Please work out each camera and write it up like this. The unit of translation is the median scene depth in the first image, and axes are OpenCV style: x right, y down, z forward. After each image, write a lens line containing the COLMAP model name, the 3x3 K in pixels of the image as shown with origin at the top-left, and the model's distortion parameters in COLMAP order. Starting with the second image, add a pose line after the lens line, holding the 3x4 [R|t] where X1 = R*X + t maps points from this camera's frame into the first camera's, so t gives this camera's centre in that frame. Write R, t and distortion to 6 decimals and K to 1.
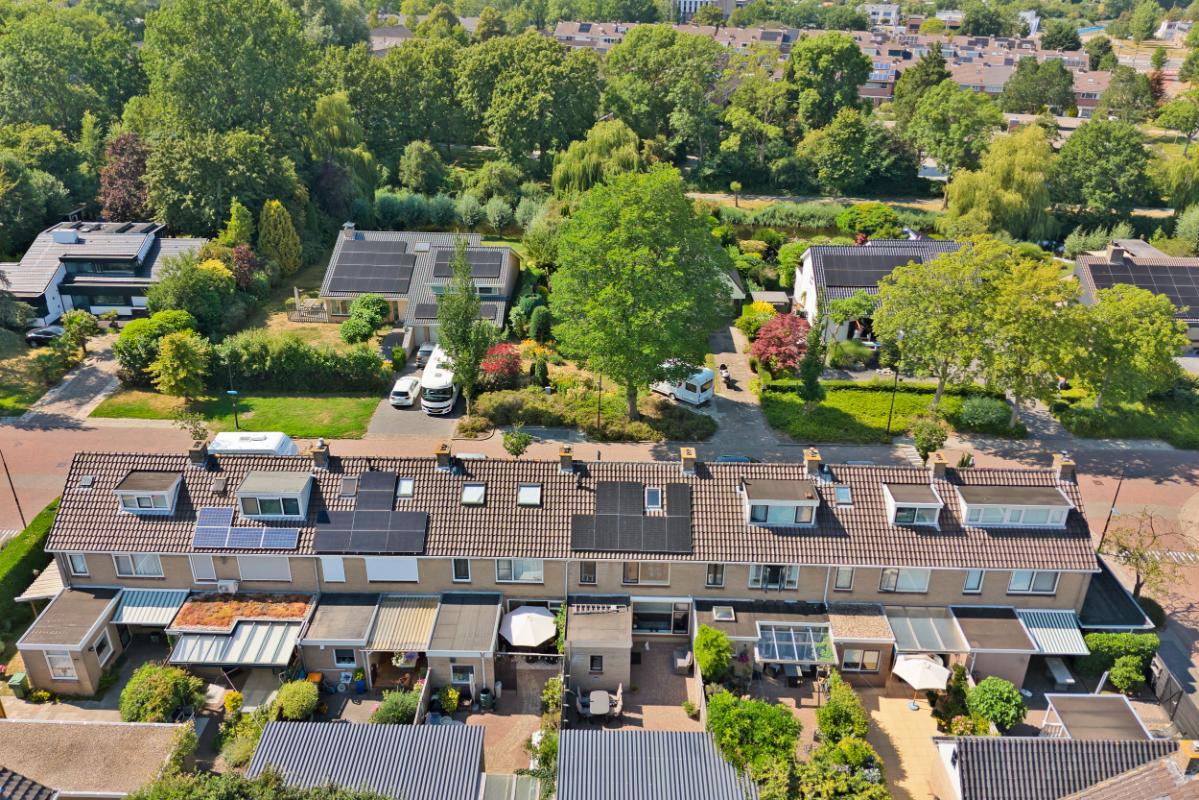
lens RADIAL K [[918.7, 0, 594.8], [0, 918.7, 399.7], [0, 0, 1]] dist [0.130872, -0.257609]
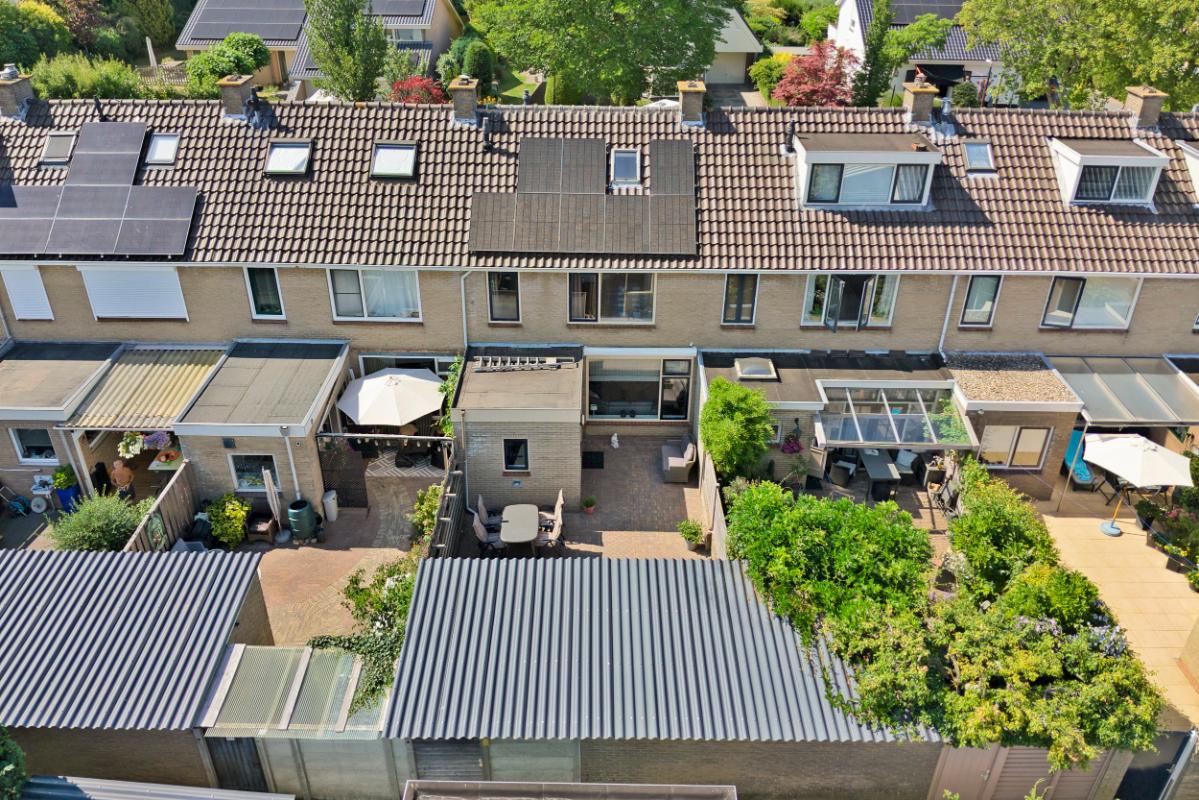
lens RADIAL K [[918.7, 0, 594.8], [0, 918.7, 399.7], [0, 0, 1]] dist [0.130872, -0.257609]
pose [[0.999935, -0.005084, 0.010171, 0.040408], [0.004270, 0.996906, 0.078484, 0.205788], [-0.010538, -0.078436, 0.996863, 0.464341]]
